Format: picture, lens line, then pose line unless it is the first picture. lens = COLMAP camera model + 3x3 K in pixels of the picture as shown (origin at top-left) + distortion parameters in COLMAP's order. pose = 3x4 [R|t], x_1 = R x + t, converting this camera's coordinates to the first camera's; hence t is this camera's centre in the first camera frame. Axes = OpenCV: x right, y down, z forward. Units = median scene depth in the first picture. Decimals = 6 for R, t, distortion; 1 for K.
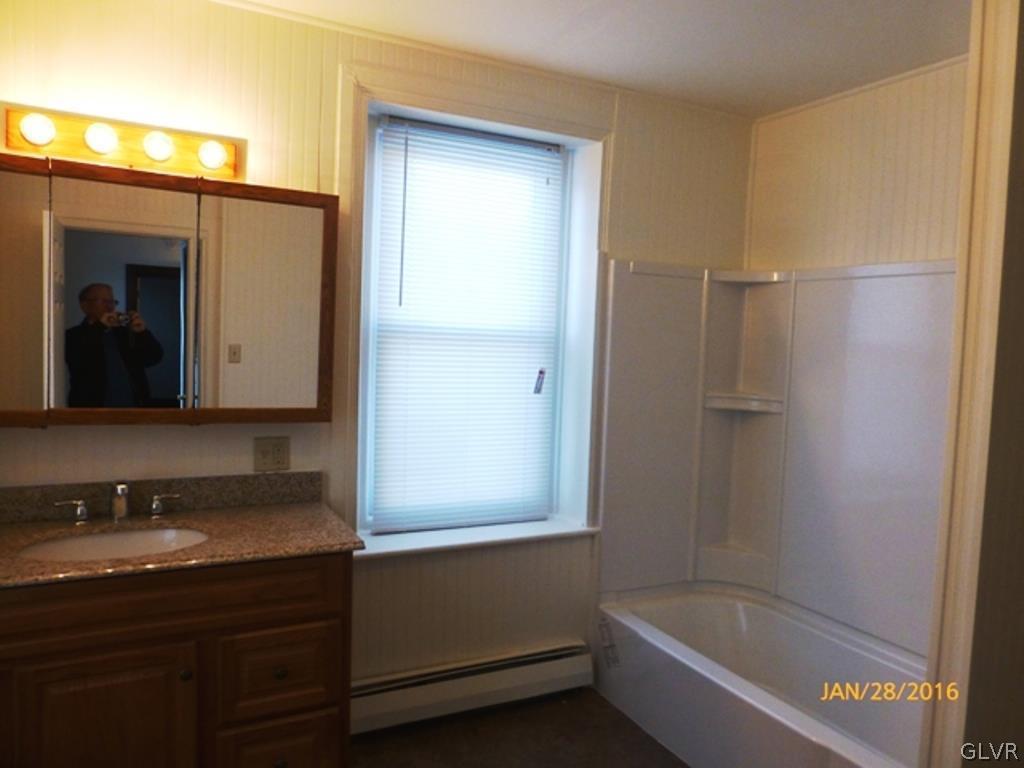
lens RADIAL K [[733.9, 0, 512.0], [0, 733.9, 384.0], [0, 0, 1]] dist [-0.004402, 0.009400]
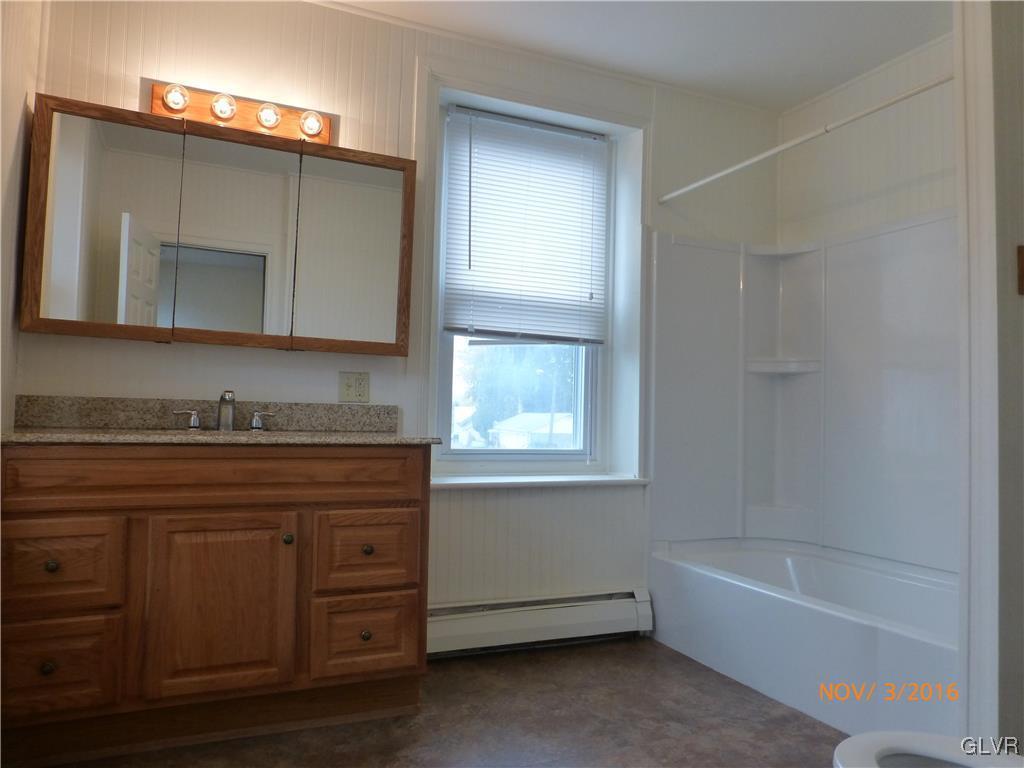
lens RADIAL K [[733.9, 0, 512.0], [0, 733.9, 384.0], [0, 0, 1]] dist [-0.004402, 0.009400]
pose [[0.998332, -0.014449, -0.055904, -0.023872], [0.008102, 0.993659, -0.112141, 0.218548], [0.057170, 0.111501, 0.992118, -0.099800]]
